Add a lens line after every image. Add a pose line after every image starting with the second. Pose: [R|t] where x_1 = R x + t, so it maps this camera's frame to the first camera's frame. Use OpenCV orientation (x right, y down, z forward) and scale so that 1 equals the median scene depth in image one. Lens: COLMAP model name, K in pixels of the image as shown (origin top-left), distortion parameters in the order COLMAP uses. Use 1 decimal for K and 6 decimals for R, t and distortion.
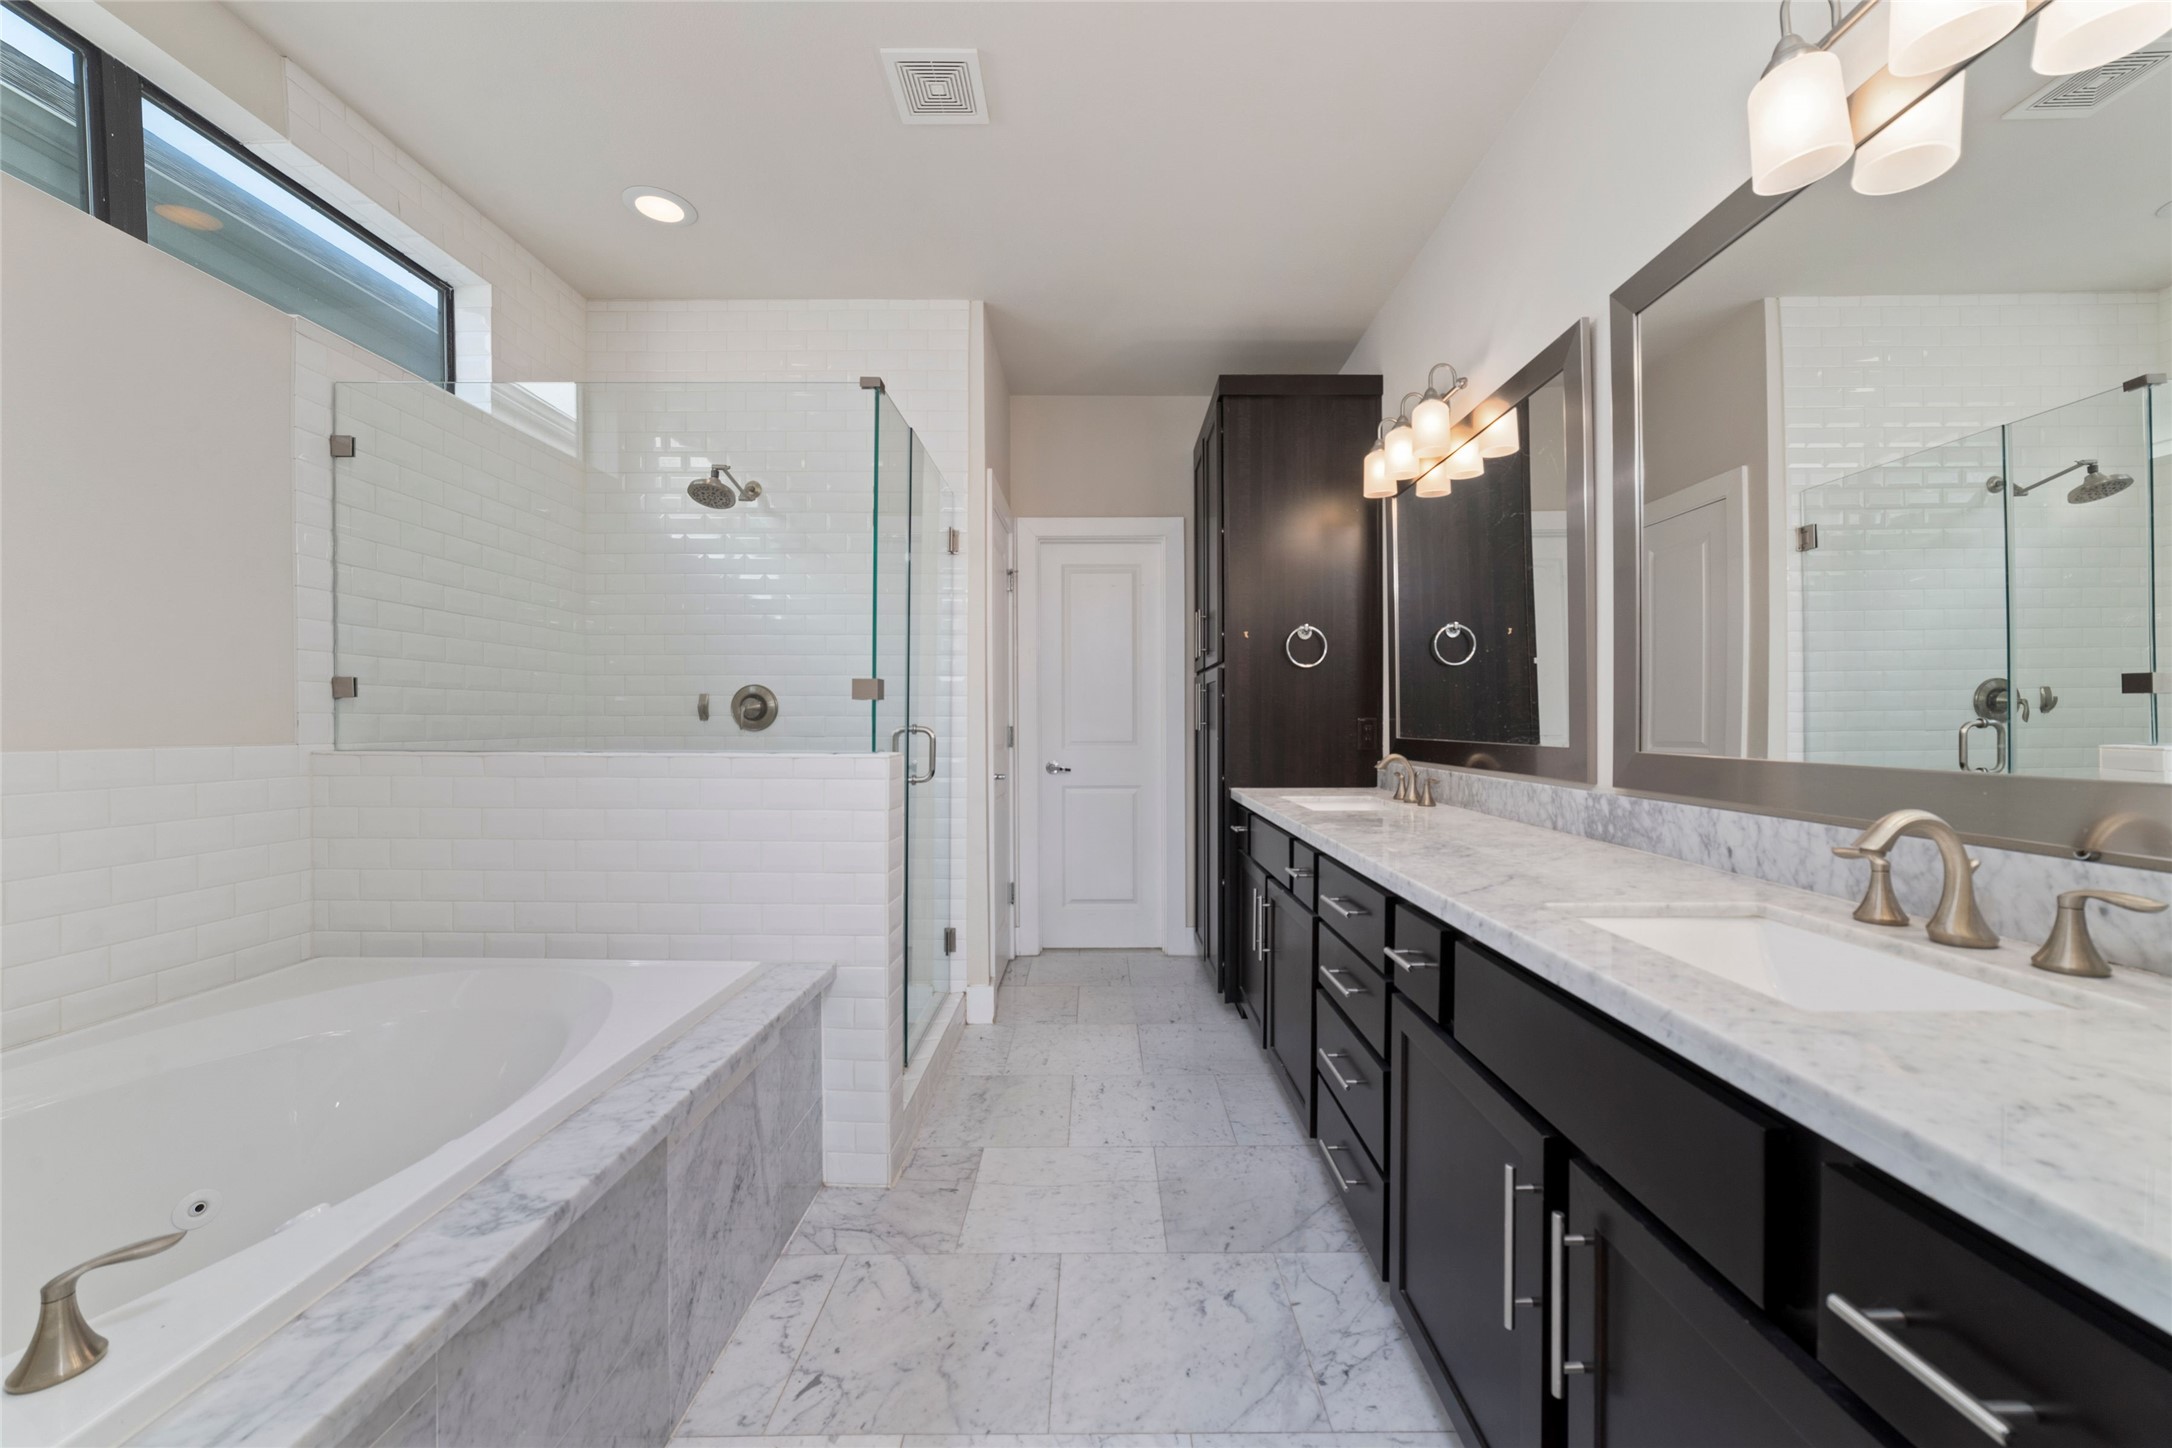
lens RADIAL K [[833.9, 0, 1088.9], [0, 833.9, 718.6], [0, 0, 1]] dist [-0.003219, 0.000176]
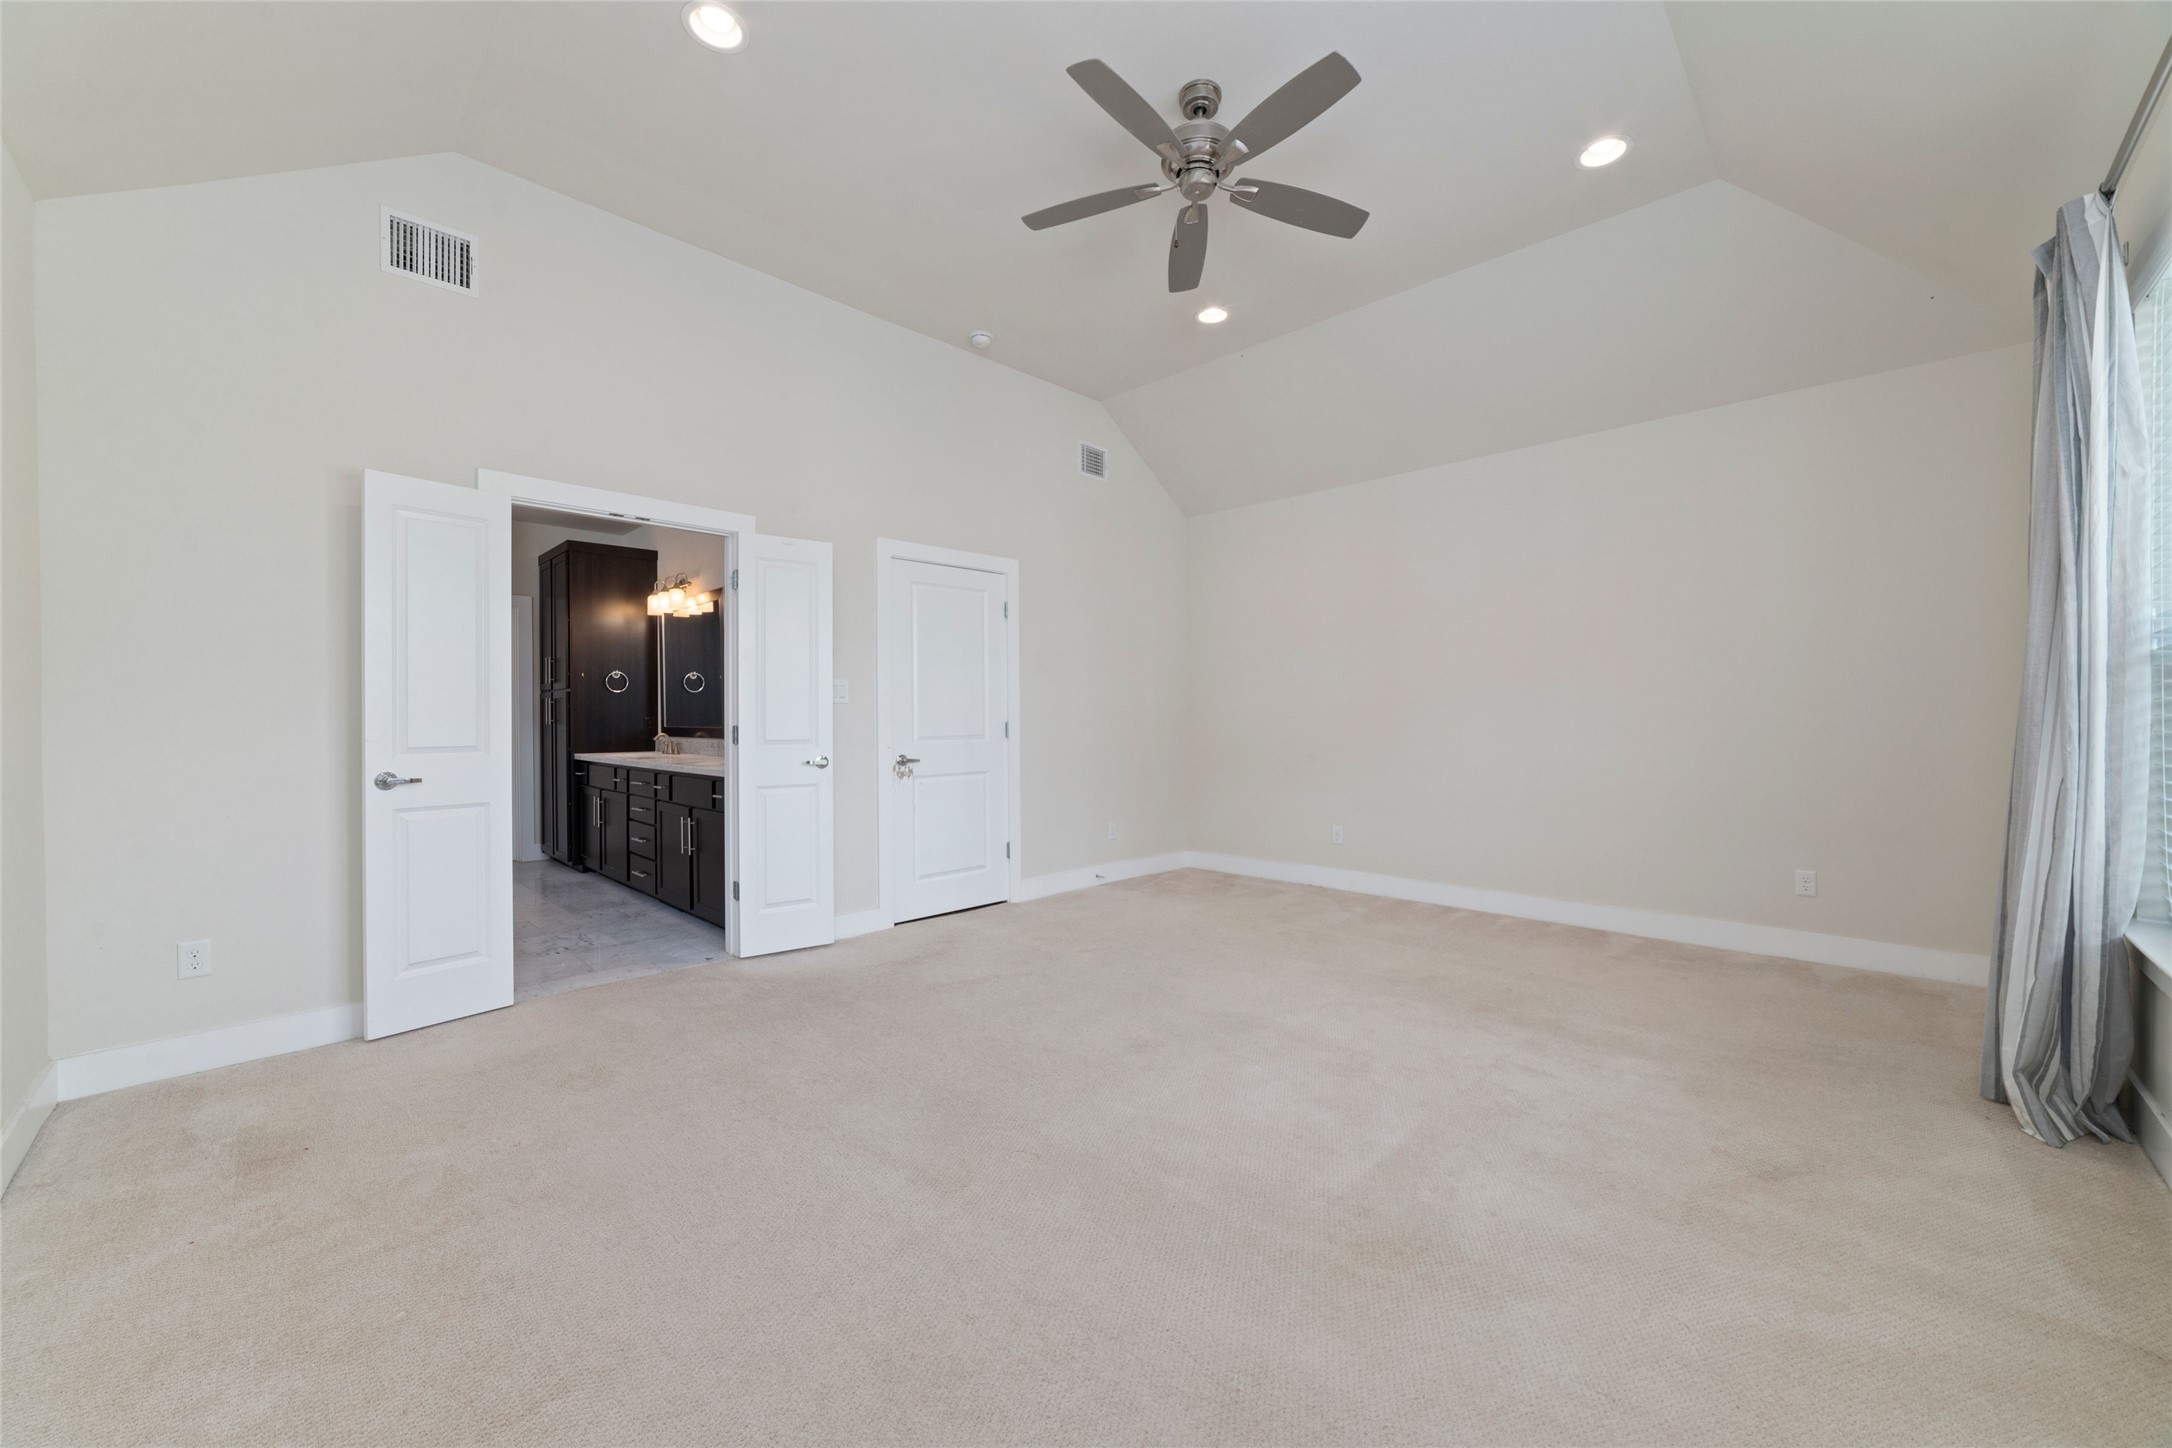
lens RADIAL K [[833.9, 0, 1088.9], [0, 833.9, 718.6], [0, 0, 1]] dist [-0.003219, 0.000176]
pose [[0.696951, -0.003681, 0.717109, -0.556288], [0.003588, 0.999992, 0.001646, 0.004330], [-0.717110, 0.001426, 0.696959, -1.743362]]
